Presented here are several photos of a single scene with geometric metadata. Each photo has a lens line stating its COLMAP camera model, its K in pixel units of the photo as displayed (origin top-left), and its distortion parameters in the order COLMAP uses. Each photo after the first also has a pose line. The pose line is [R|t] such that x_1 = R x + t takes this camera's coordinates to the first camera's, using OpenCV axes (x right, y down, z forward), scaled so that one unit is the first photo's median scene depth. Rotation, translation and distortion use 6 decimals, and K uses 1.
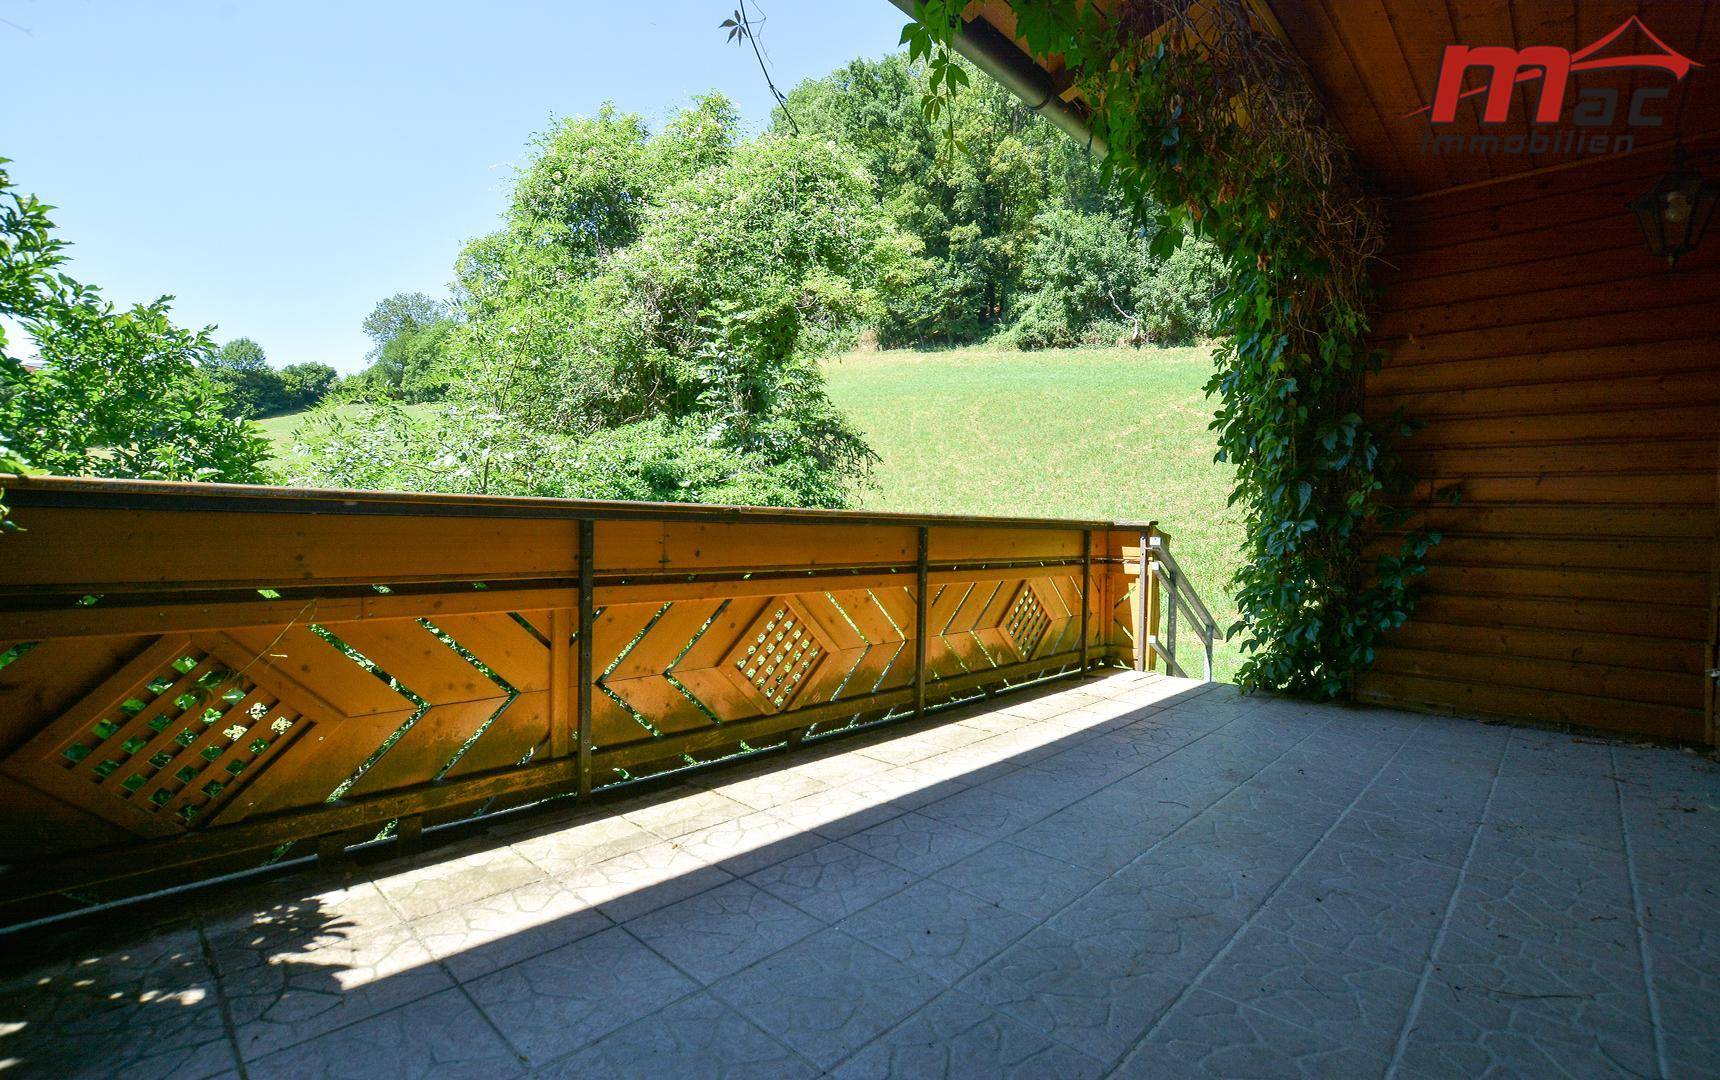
lens RADIAL K [[766.2, 0, 855.8], [0, 766.2, 537.2], [0, 0, 1]] dist [-0.032870, 0.002922]
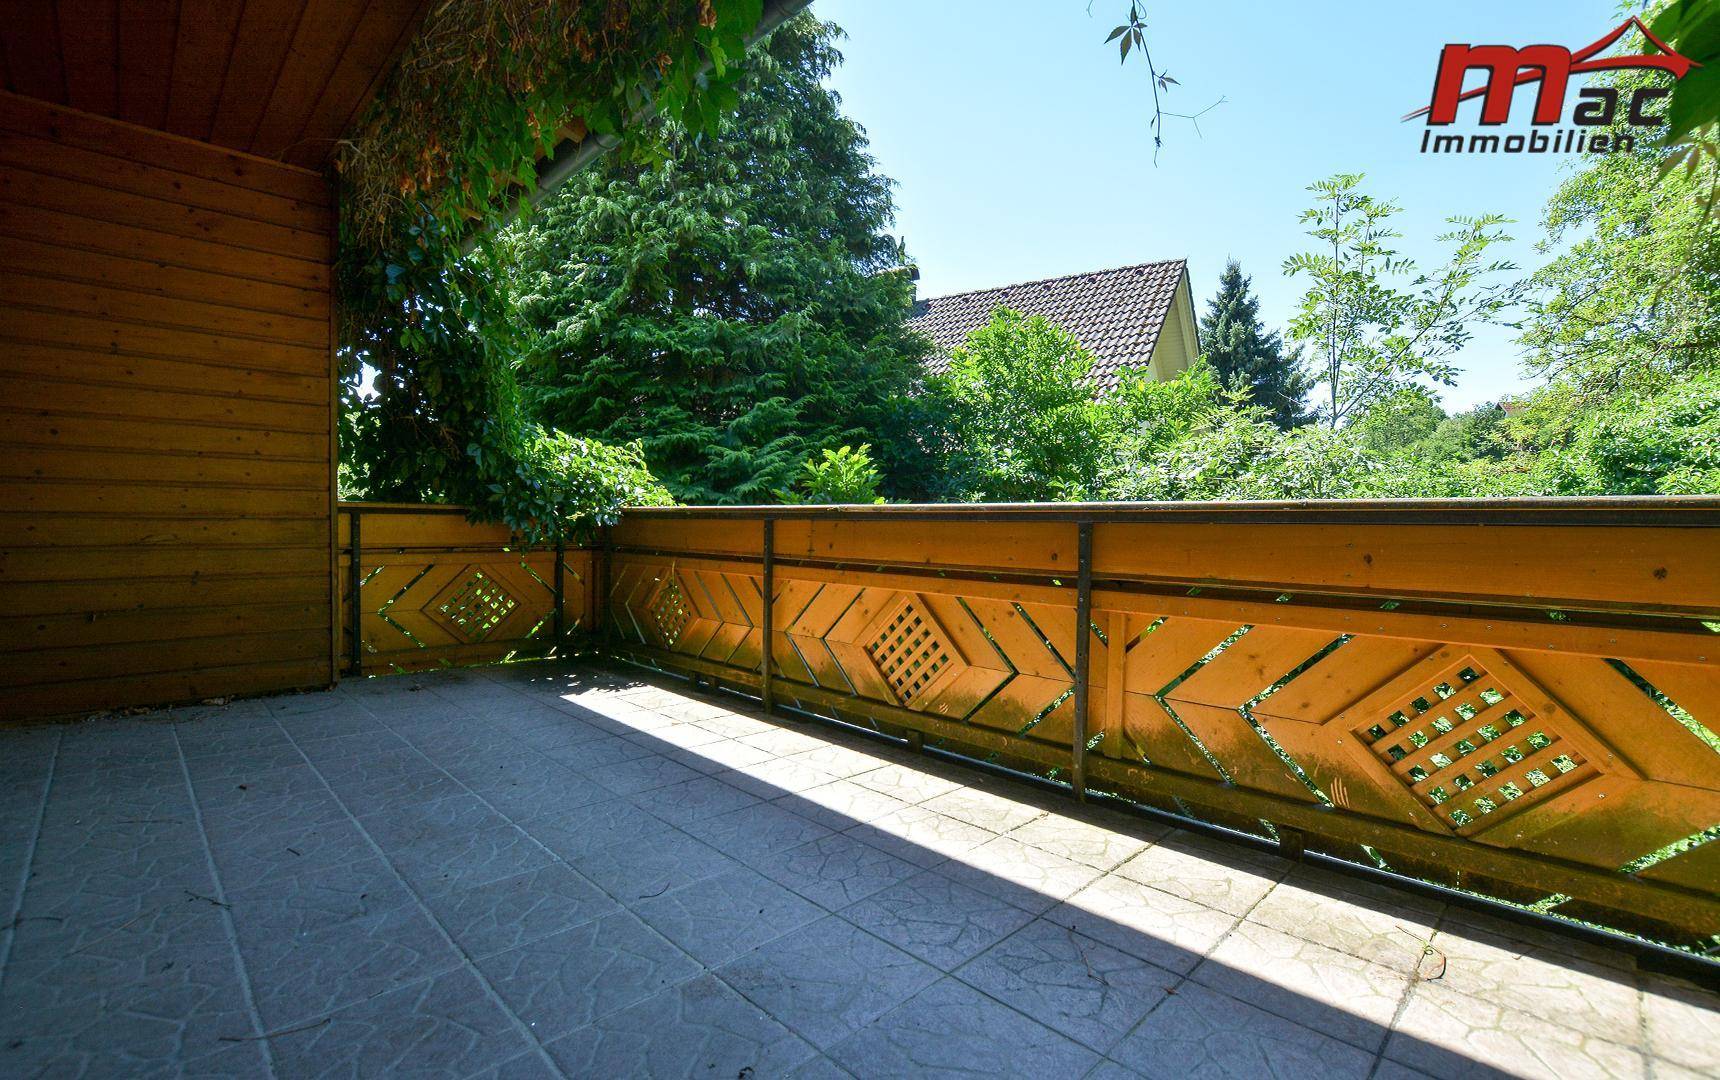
lens RADIAL K [[766.2, 0, 860.9], [0, 766.2, 531.9], [0, 0, 1]] dist [-0.032870, 0.002922]
pose [[-0.016864, -0.008730, -0.999820, 0.271705], [-0.028711, 0.999554, -0.008244, 0.002357], [0.999446, 0.028566, -0.017107, 0.284643]]
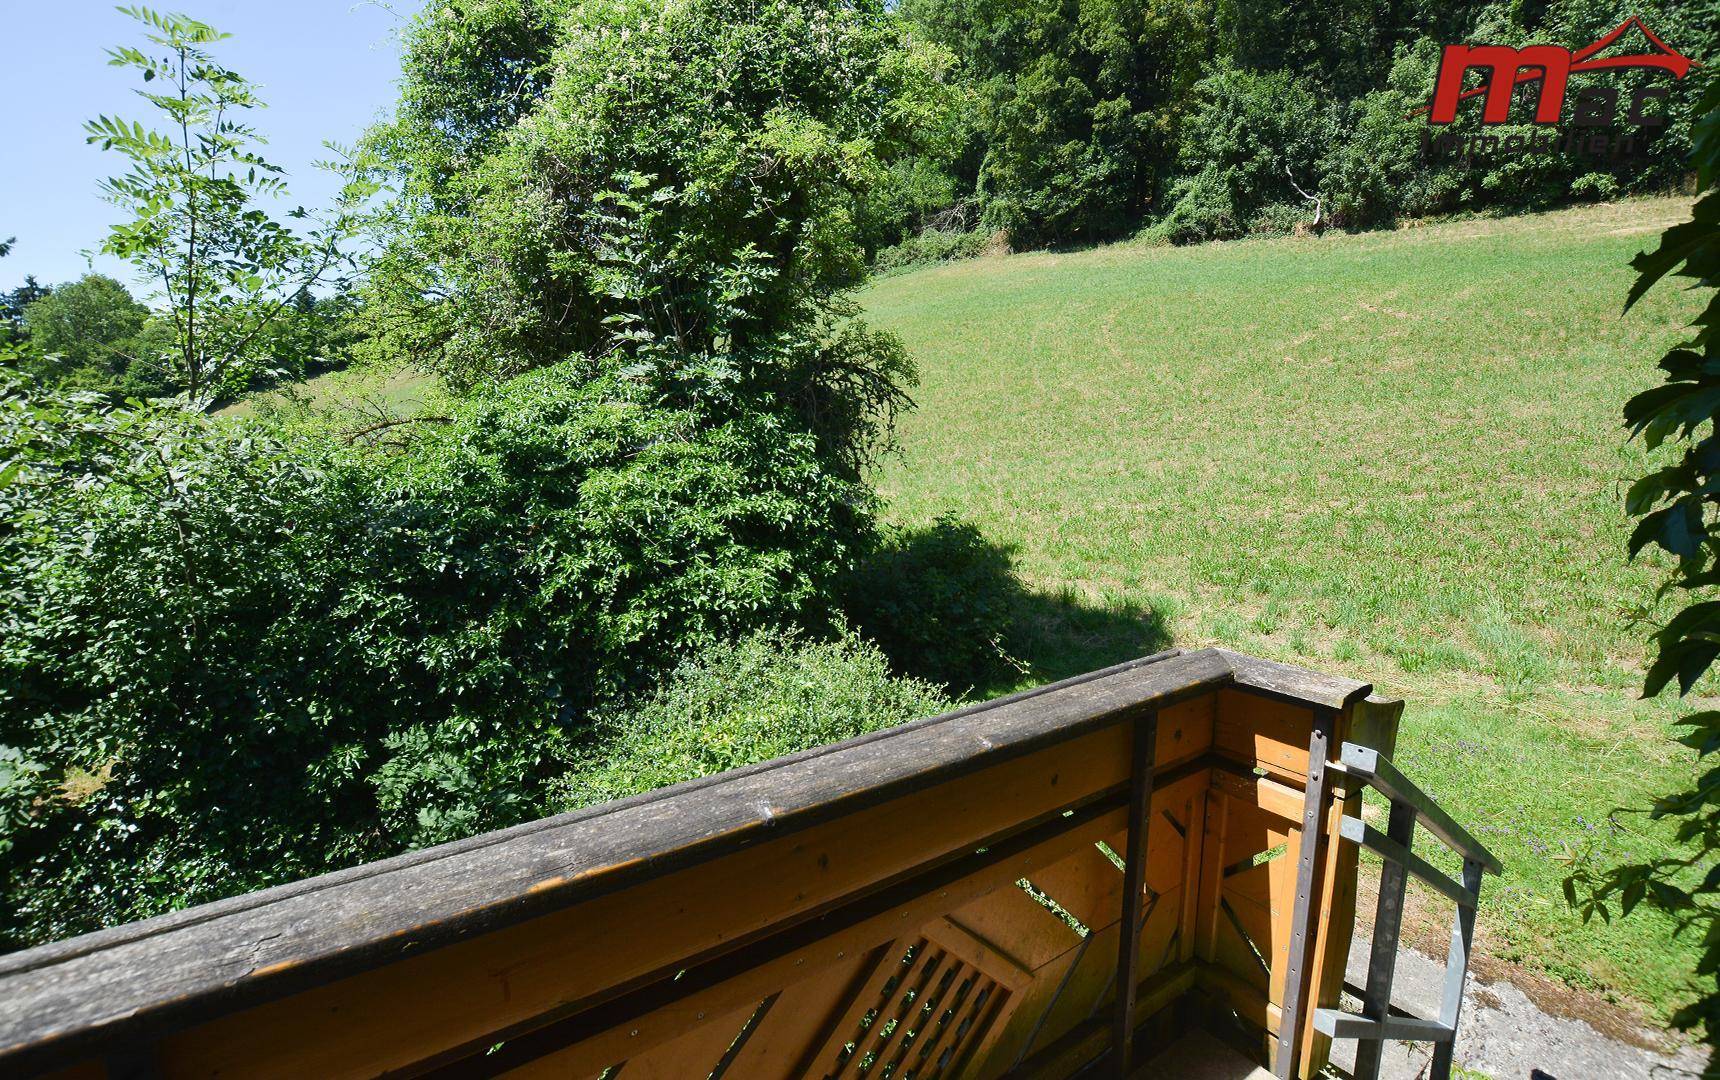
lens RADIAL K [[766.2, 0, 855.0], [0, 766.2, 548.0], [0, 0, 1]] dist [-0.032870, 0.002922]
pose [[0.983616, 0.012444, -0.179848, 0.108203], [0.009471, 0.992670, 0.120481, -0.057065], [0.180029, -0.120211, 0.976288, 0.299698]]
